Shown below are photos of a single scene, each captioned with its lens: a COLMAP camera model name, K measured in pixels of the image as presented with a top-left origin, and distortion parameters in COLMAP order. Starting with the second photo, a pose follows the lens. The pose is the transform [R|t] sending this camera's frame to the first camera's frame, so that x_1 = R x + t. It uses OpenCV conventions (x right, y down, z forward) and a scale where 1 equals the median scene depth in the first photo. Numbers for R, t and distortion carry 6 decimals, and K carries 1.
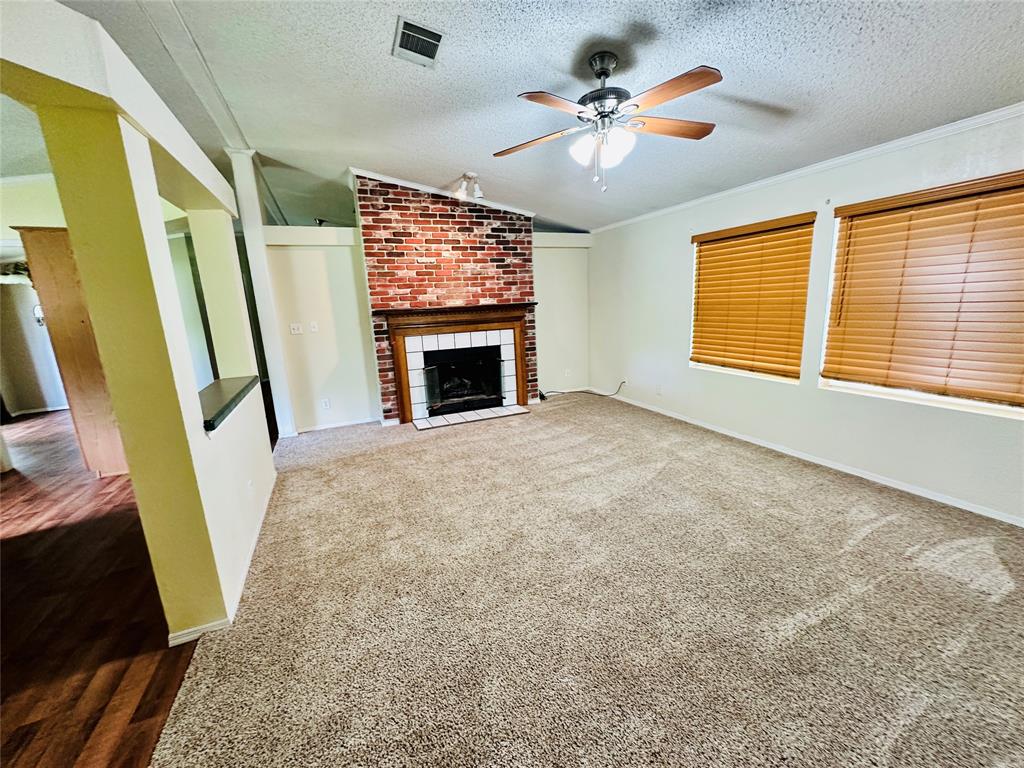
lens RADIAL K [[408.1, 0, 513.2], [0, 408.1, 383.9], [0, 0, 1]] dist [-0.002276, -0.000856]
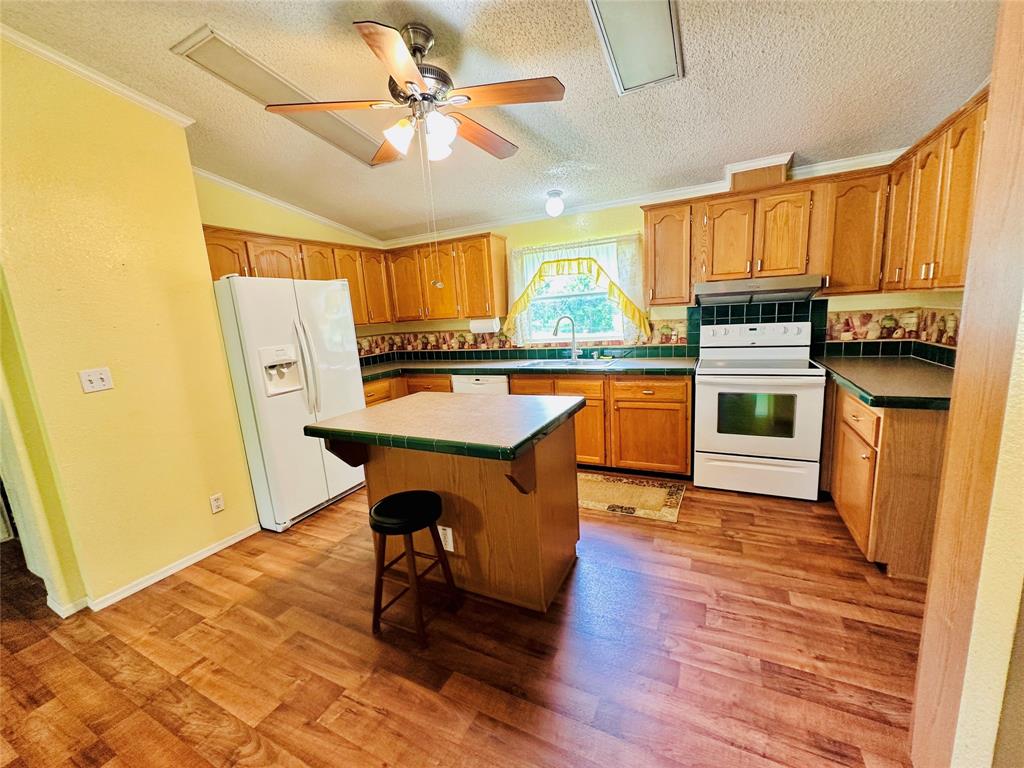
lens RADIAL K [[408.1, 0, 510.1], [0, 408.1, 387.8], [0, 0, 1]] dist [-0.002276, -0.000856]
pose [[-0.758955, 0.225400, -0.610886, -0.513753], [-0.027527, 0.926231, 0.375951, -0.131952], [0.650561, 0.302146, -0.696763, 0.715708]]
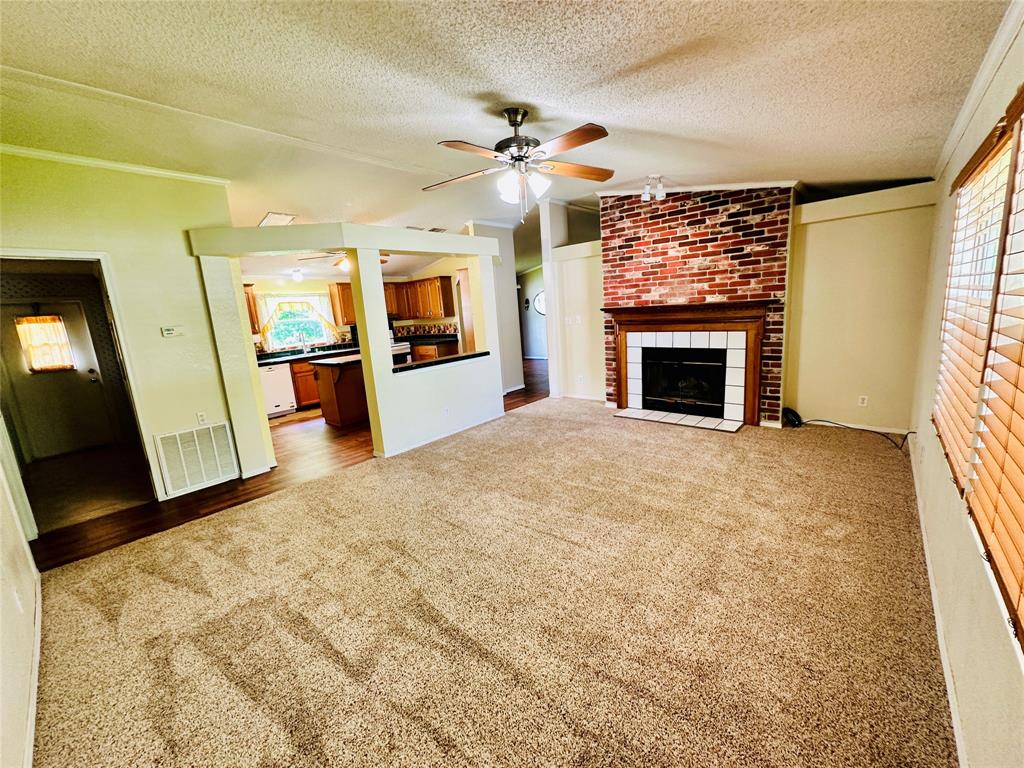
lens RADIAL K [[408.1, 0, 512.7], [0, 408.1, 383.0], [0, 0, 1]] dist [-0.002276, -0.000856]
pose [[0.428846, 0.181570, -0.884943, 0.596822], [-0.133507, 0.981575, 0.136699, -0.088305], [0.893458, 0.059523, 0.445185, 0.229634]]
